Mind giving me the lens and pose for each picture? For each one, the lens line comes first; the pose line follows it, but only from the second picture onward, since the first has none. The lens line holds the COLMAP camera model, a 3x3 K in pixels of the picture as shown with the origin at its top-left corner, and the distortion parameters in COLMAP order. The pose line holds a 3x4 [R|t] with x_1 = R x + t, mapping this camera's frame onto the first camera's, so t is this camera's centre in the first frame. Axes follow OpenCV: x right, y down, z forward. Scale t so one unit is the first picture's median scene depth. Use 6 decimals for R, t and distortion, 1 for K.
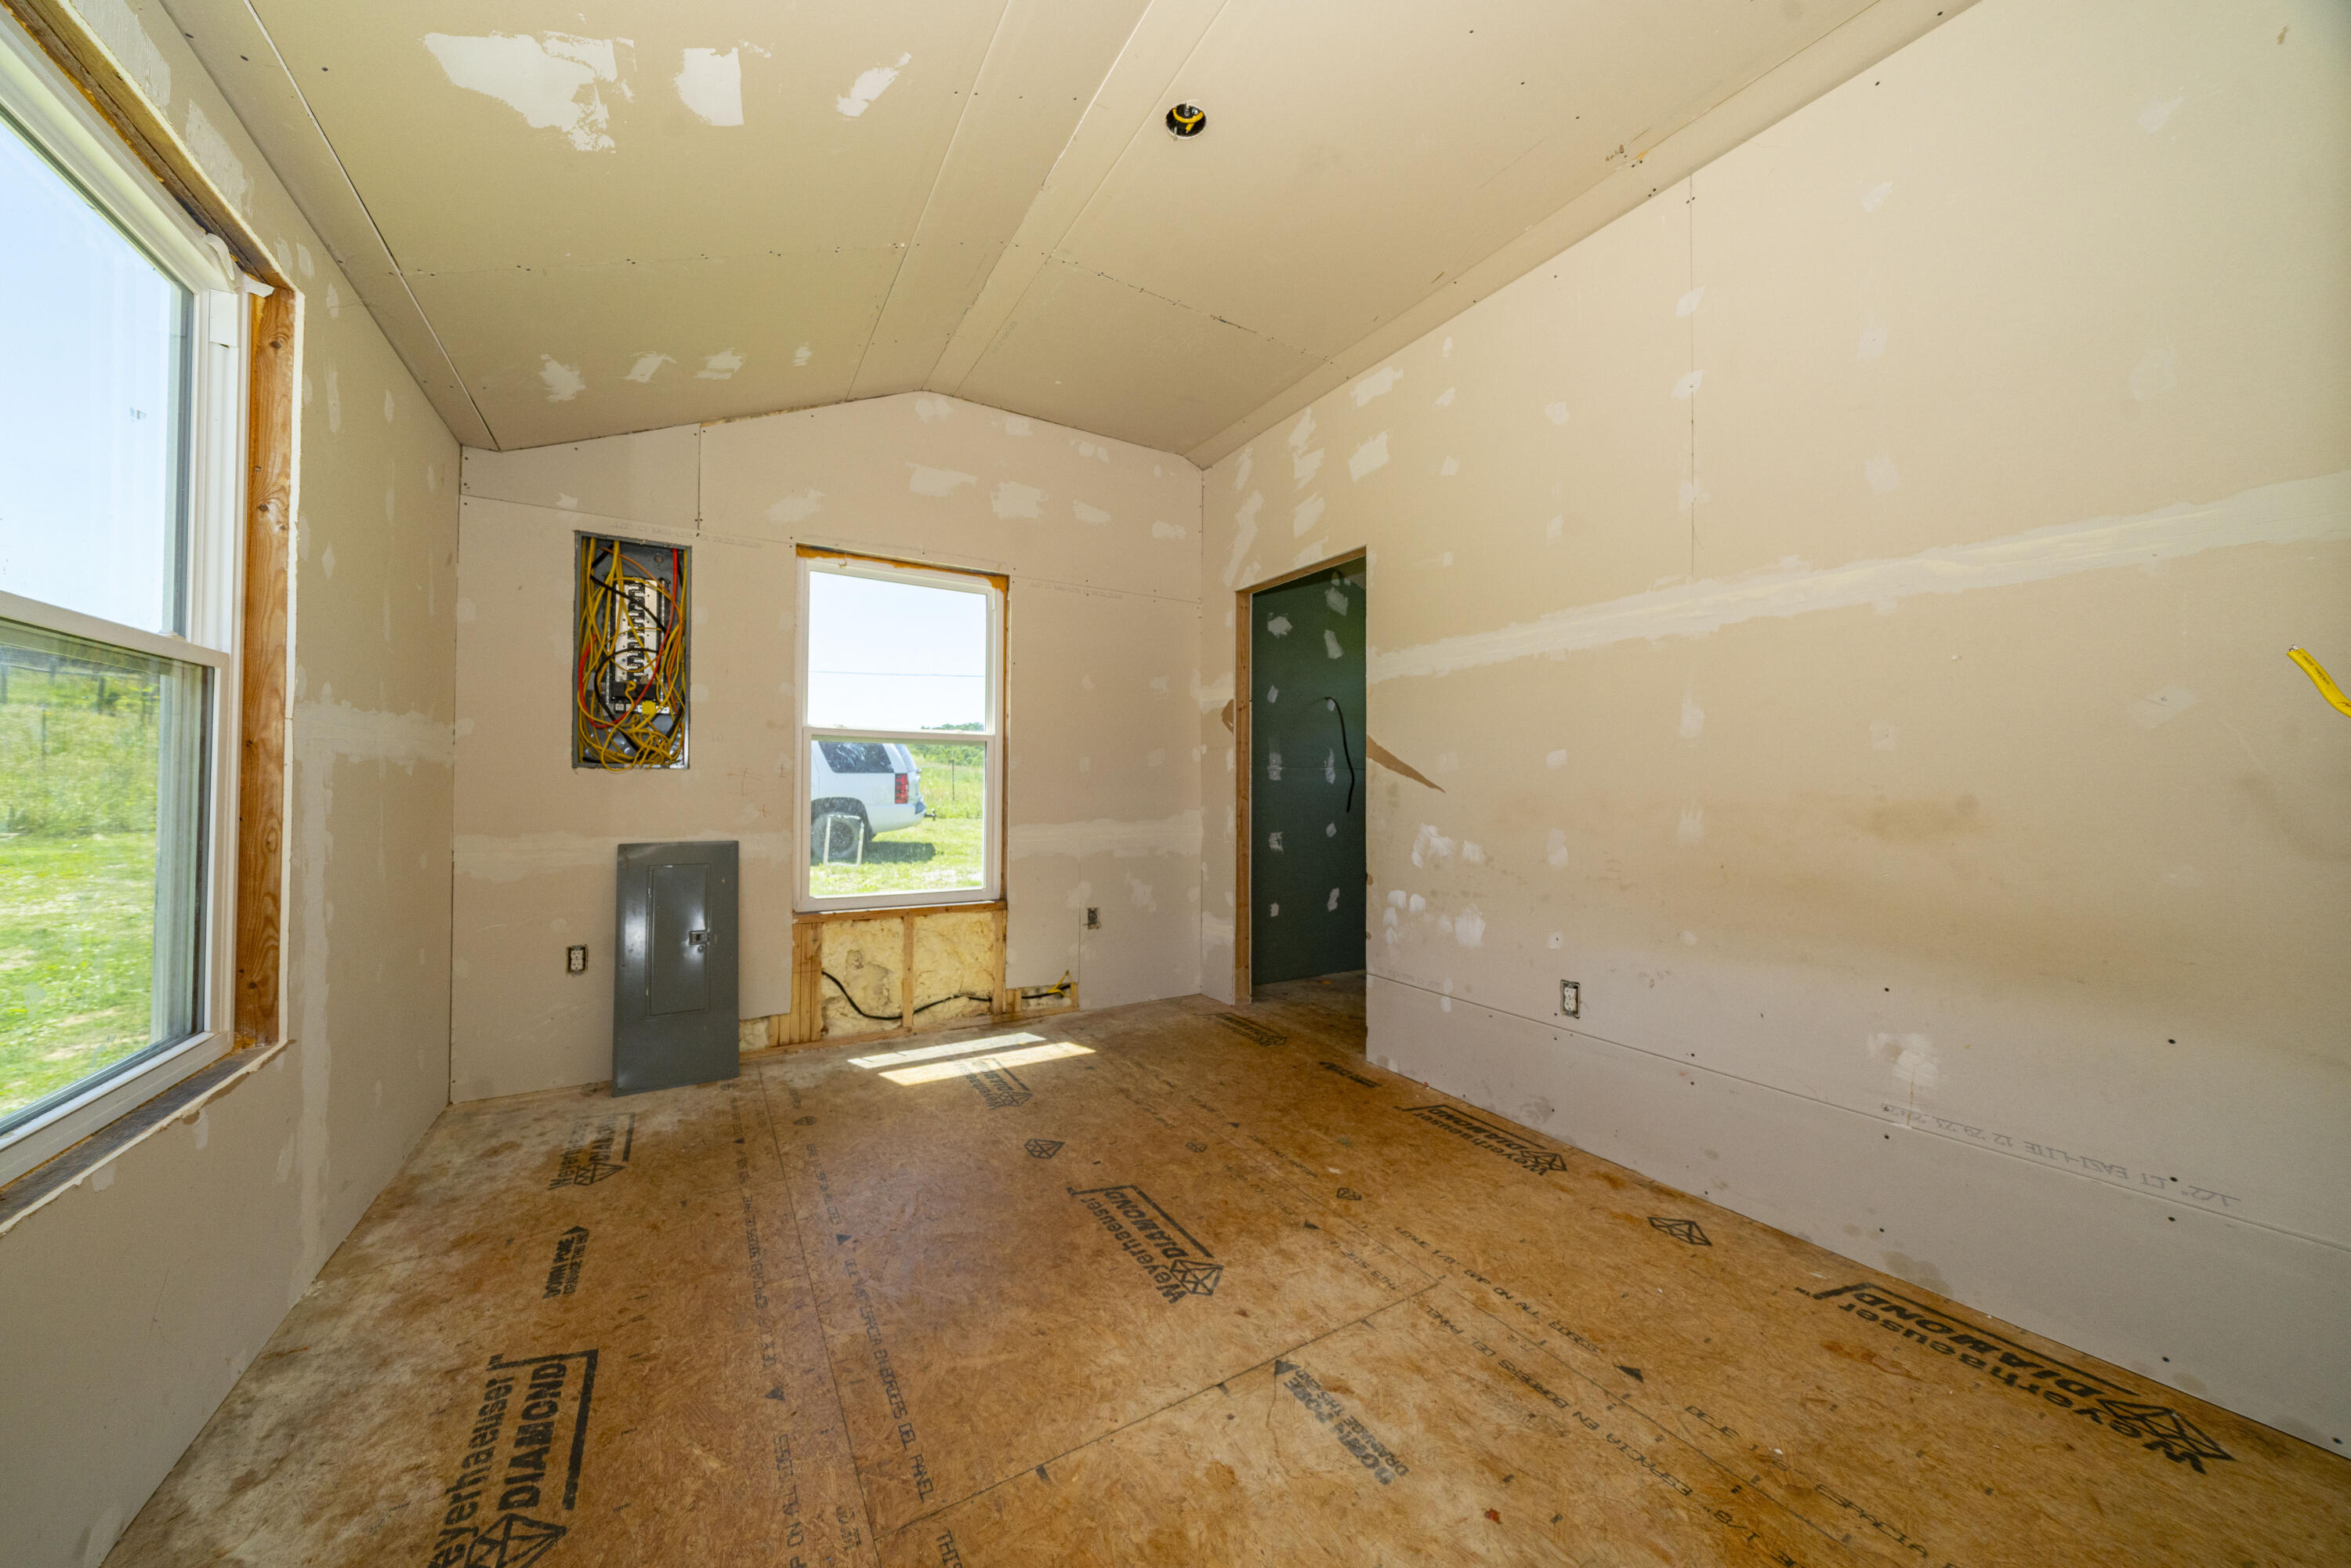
lens RADIAL K [[801.5, 0, 1161.1], [0, 801.5, 781.5], [0, 0, 1]] dist [-0.005717, 0.000255]
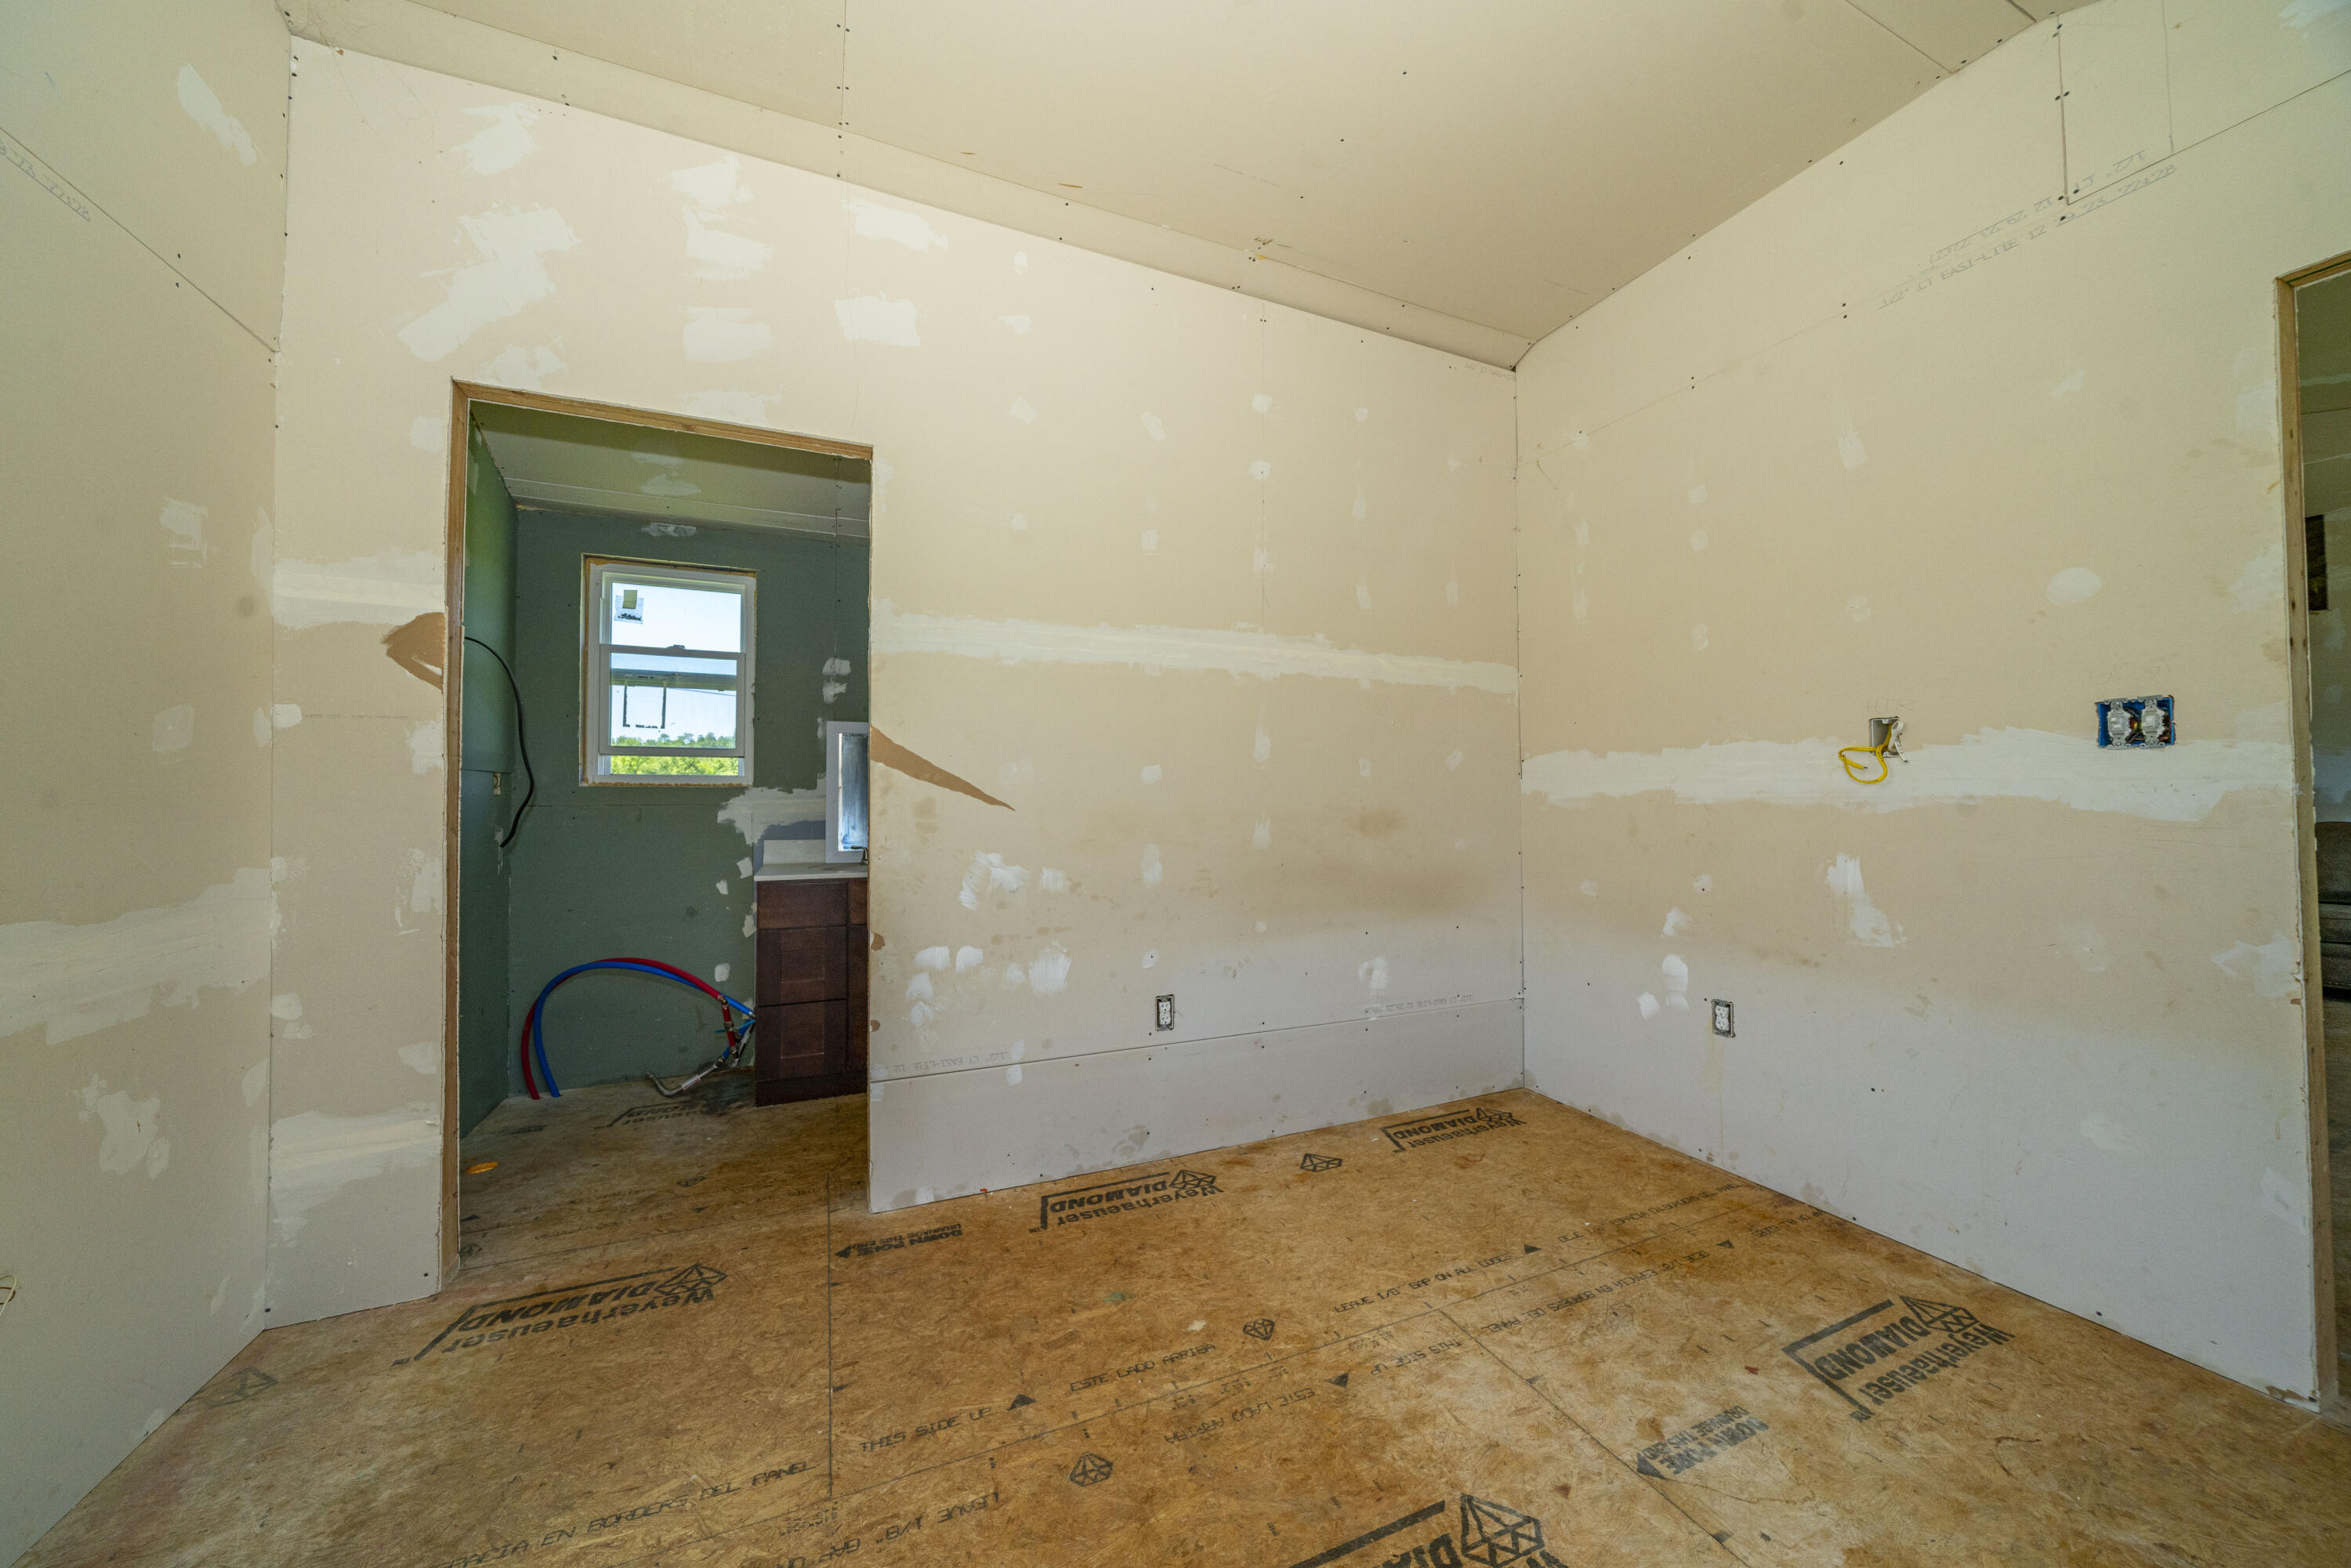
lens RADIAL K [[801.5, 0, 1163.7], [0, 801.5, 778.1], [0, 0, 1]] dist [-0.005717, 0.000255]
pose [[0.128320, 0.014530, 0.991626, -0.485777], [-0.006795, 0.999882, -0.013772, -0.009620], [-0.991710, -0.004971, 0.128403, 0.861347]]
